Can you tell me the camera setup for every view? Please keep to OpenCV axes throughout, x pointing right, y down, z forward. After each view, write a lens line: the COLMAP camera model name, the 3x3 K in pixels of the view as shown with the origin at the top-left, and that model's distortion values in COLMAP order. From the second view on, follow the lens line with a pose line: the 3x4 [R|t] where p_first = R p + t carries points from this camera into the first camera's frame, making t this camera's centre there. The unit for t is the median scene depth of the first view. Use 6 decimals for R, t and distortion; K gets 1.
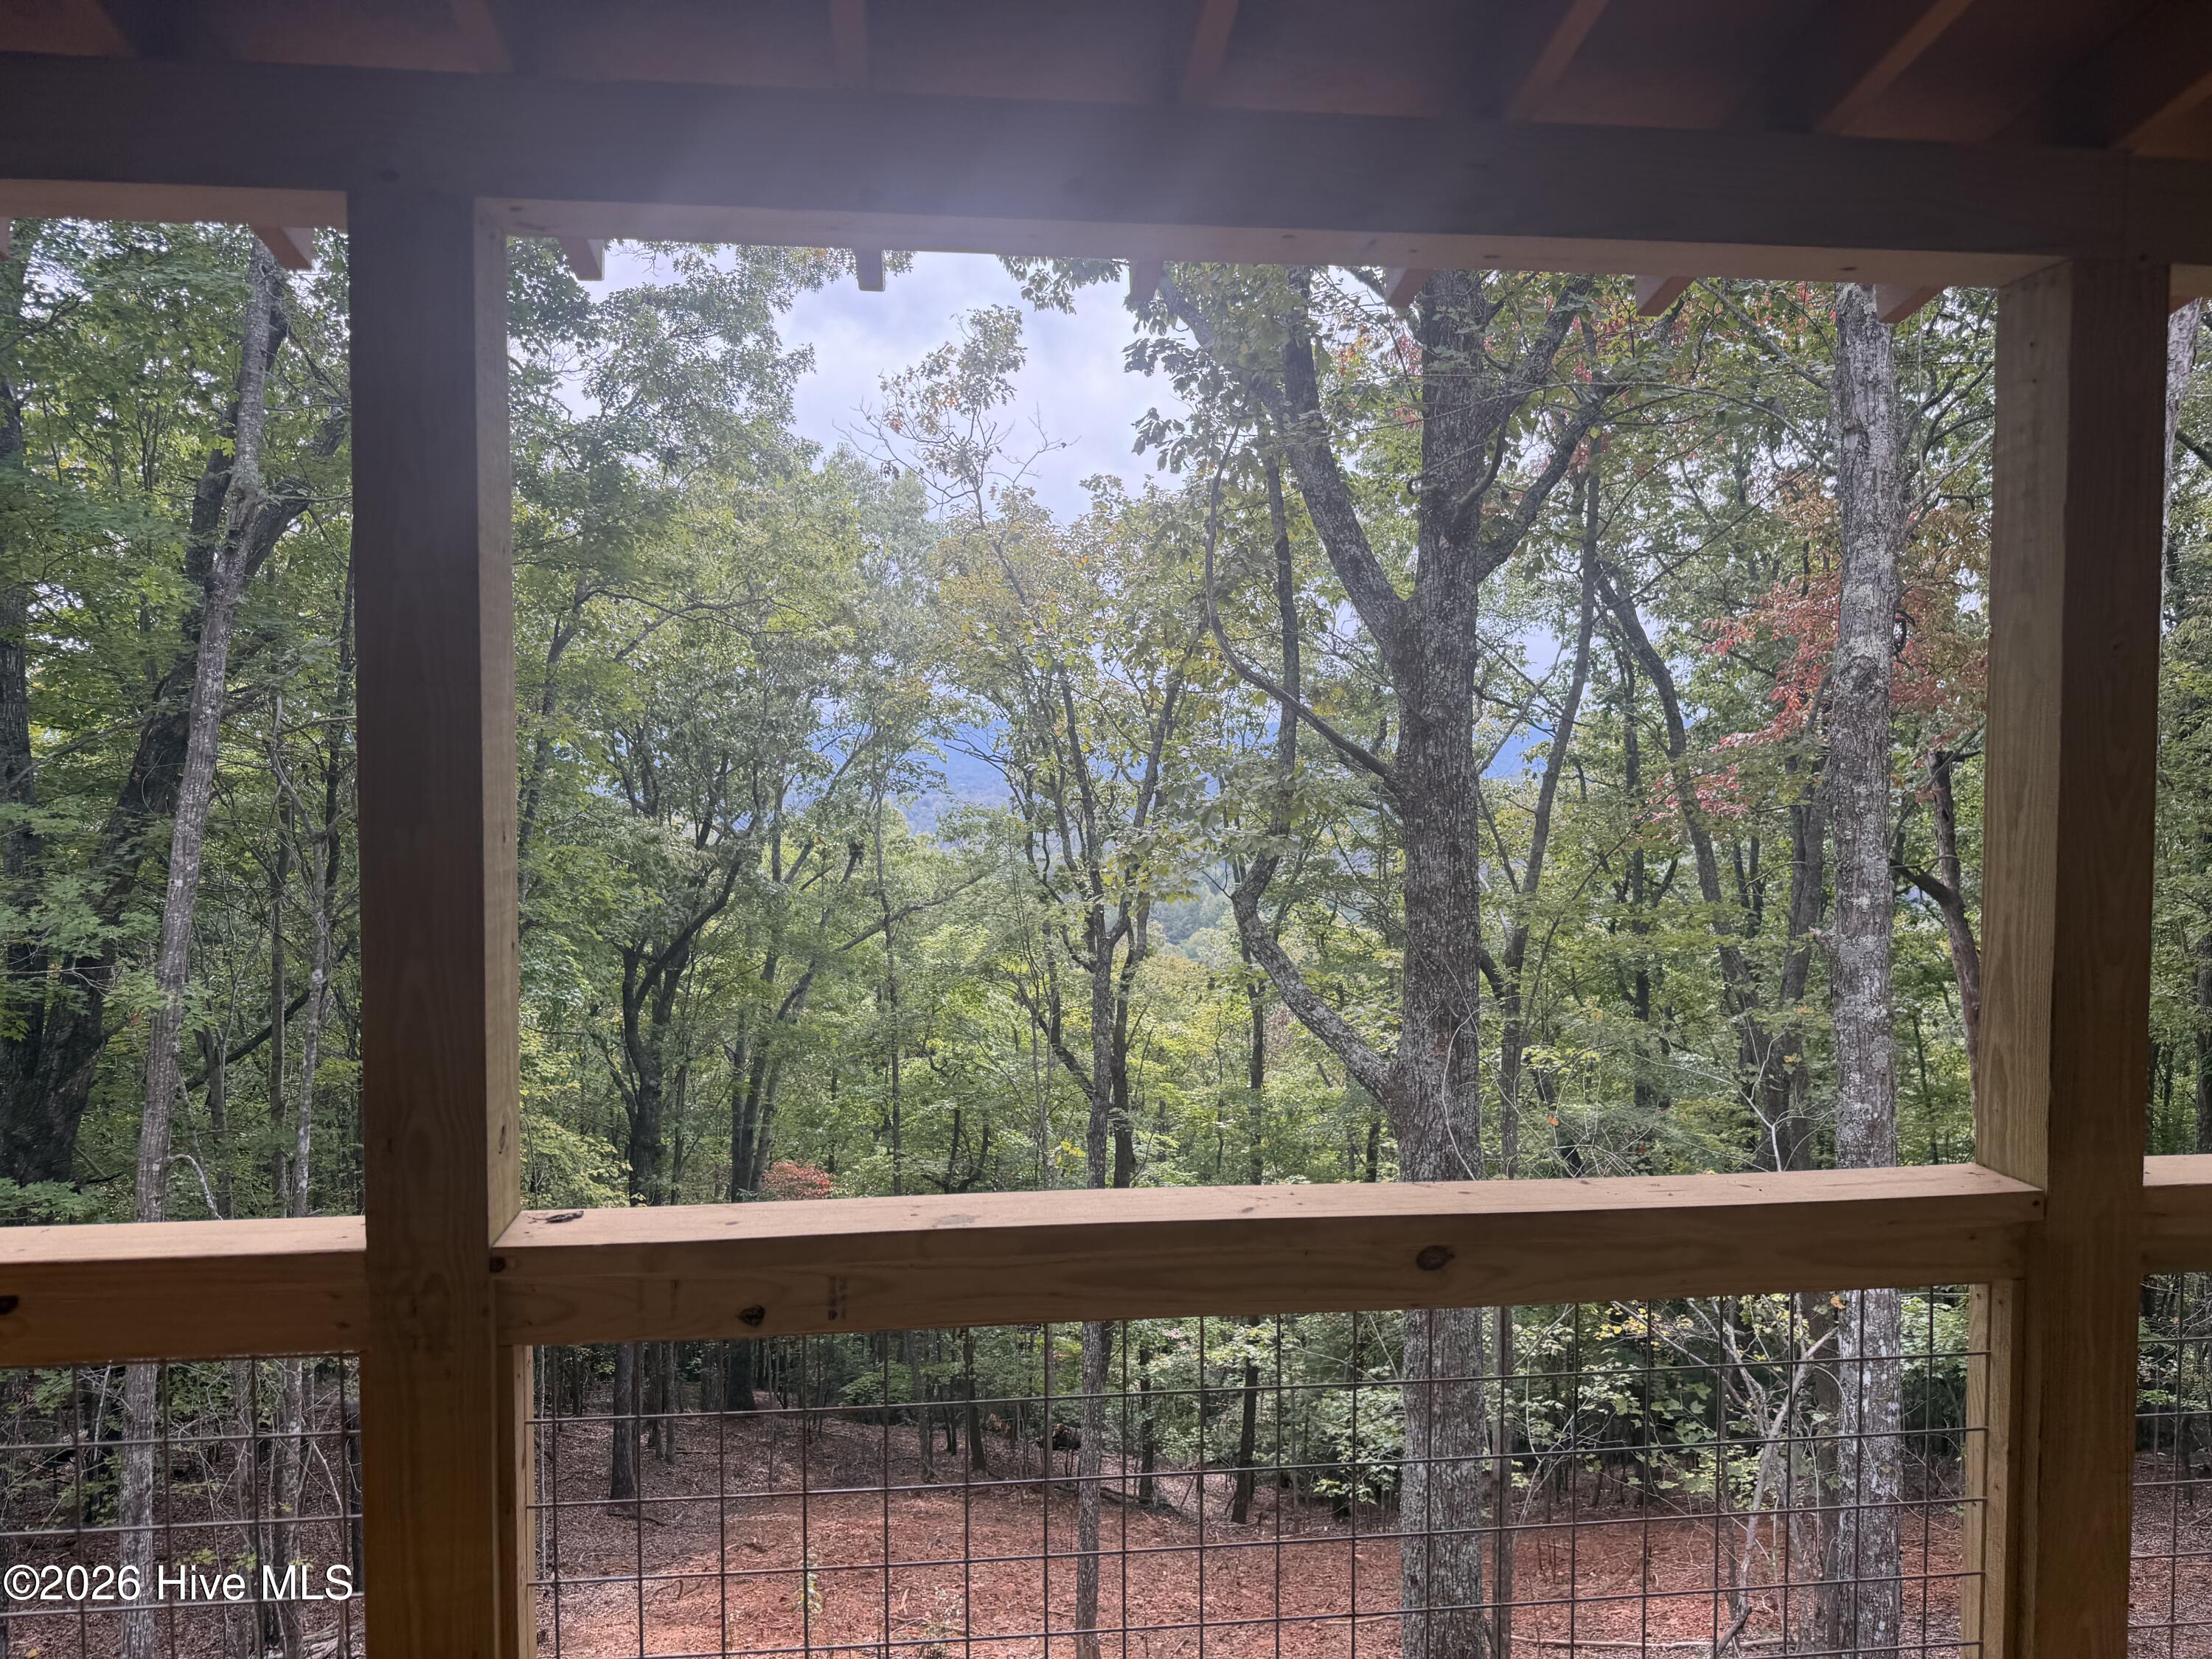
lens RADIAL K [[1556.4, 0, 1101.3], [0, 1556.4, 812.5], [0, 0, 1]] dist [0.118683, -0.181074]
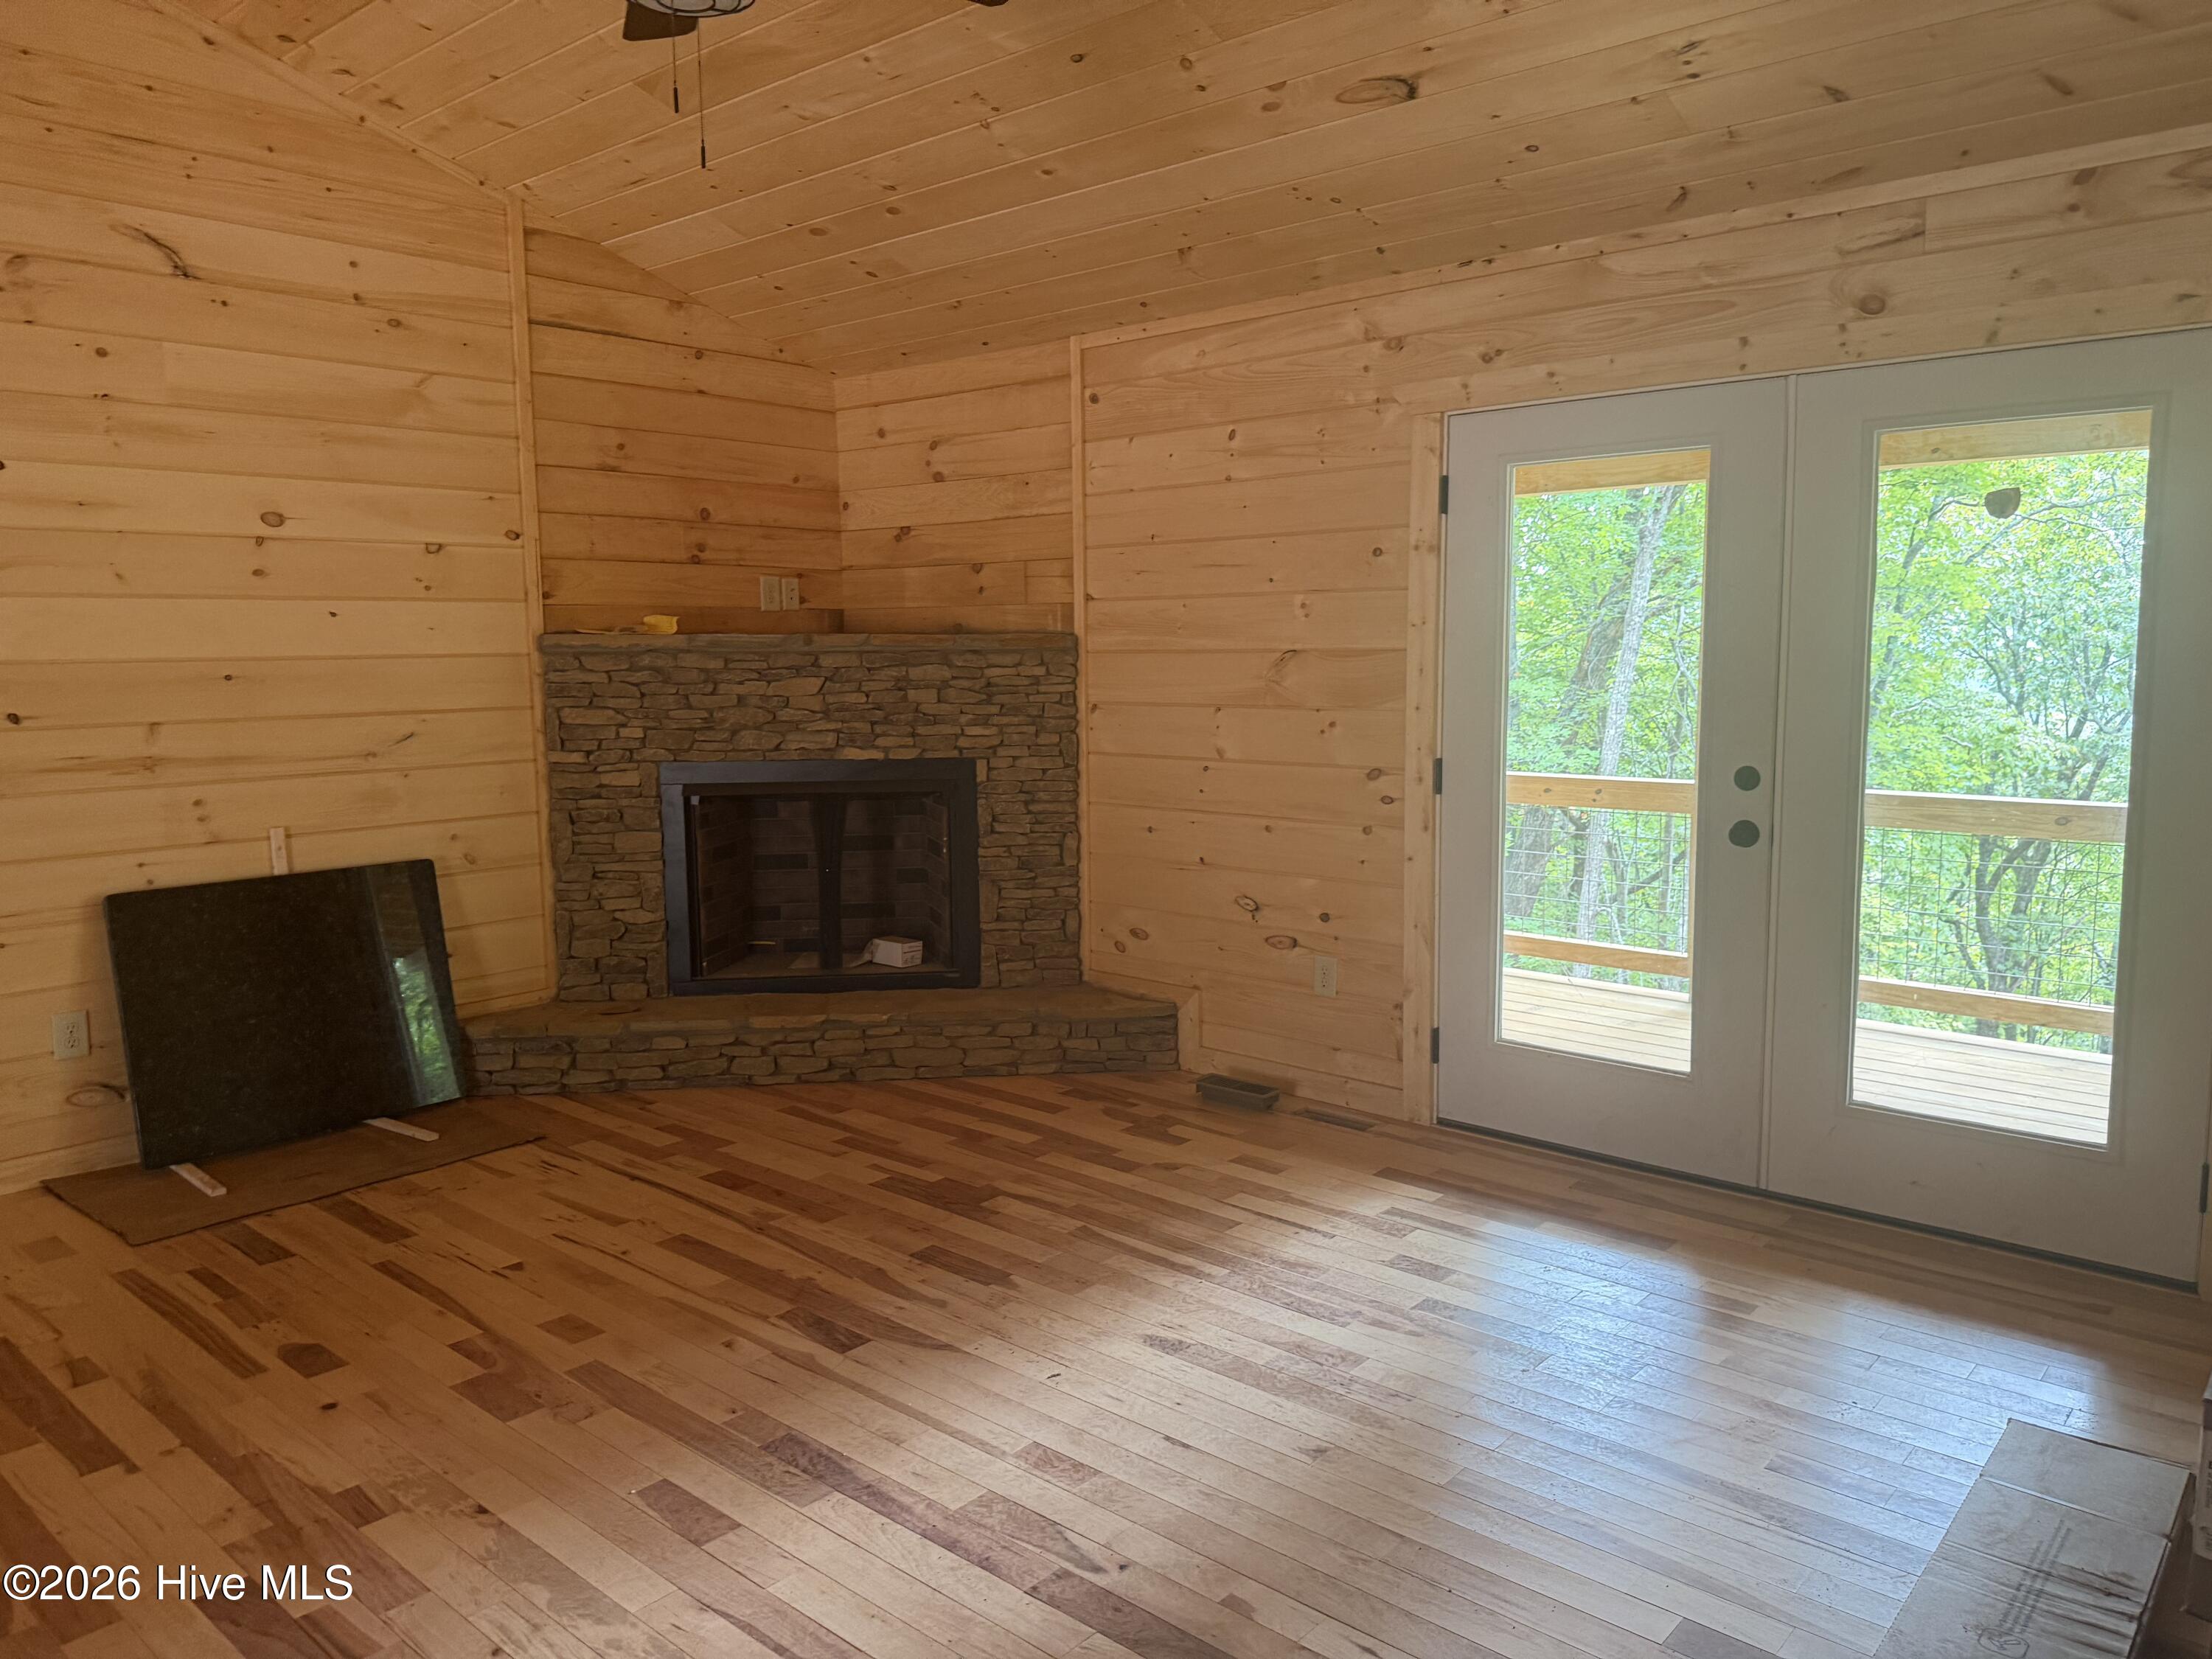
lens RADIAL K [[1556.4, 0, 1101.3], [0, 1556.4, 812.5], [0, 0, 1]] dist [0.118683, -0.181074]
pose [[0.678120, 0.072245, -0.731392, 0.081580], [-0.025344, 0.996864, 0.074970, 0.008514], [0.734514, -0.032302, 0.677824, -0.161790]]
